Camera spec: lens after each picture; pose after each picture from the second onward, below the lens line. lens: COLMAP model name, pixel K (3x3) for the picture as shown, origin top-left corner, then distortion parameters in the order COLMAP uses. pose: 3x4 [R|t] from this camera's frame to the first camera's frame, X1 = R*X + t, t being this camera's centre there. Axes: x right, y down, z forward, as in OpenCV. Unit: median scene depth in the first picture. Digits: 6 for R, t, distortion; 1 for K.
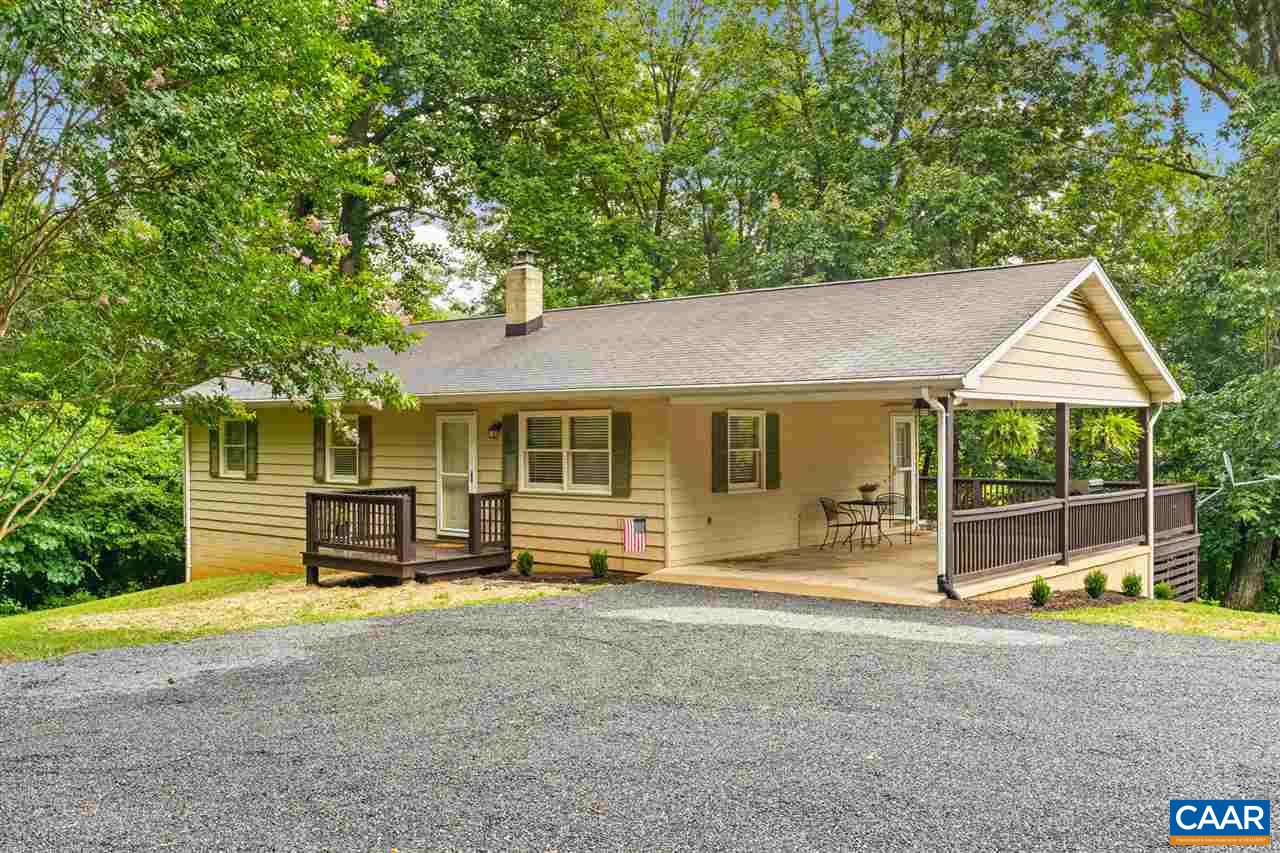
lens RADIAL K [[1138.5, 0, 640.0], [0, 1138.5, 426.5], [0, 0, 1]] dist [-0.000213, 0.000111]
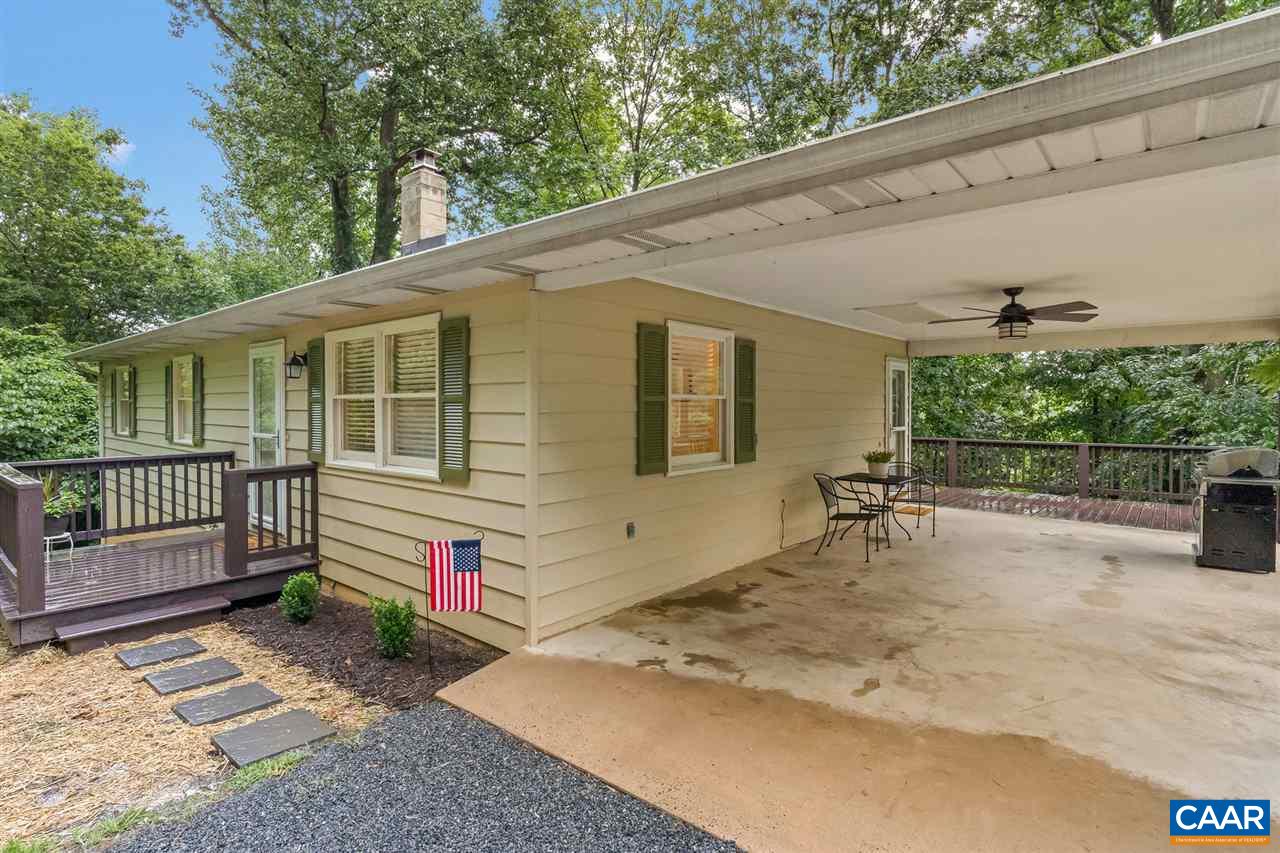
lens RADIAL K [[544.3, 0, 638.9], [0, 544.3, 403.6], [0, 0, 1]] dist [-0.000508, 0.000045]
pose [[0.999792, 0.002621, -0.020204, 0.066235], [-0.002705, 0.999988, -0.004112, 0.024905], [0.020193, 0.004166, 0.999787, 0.714288]]
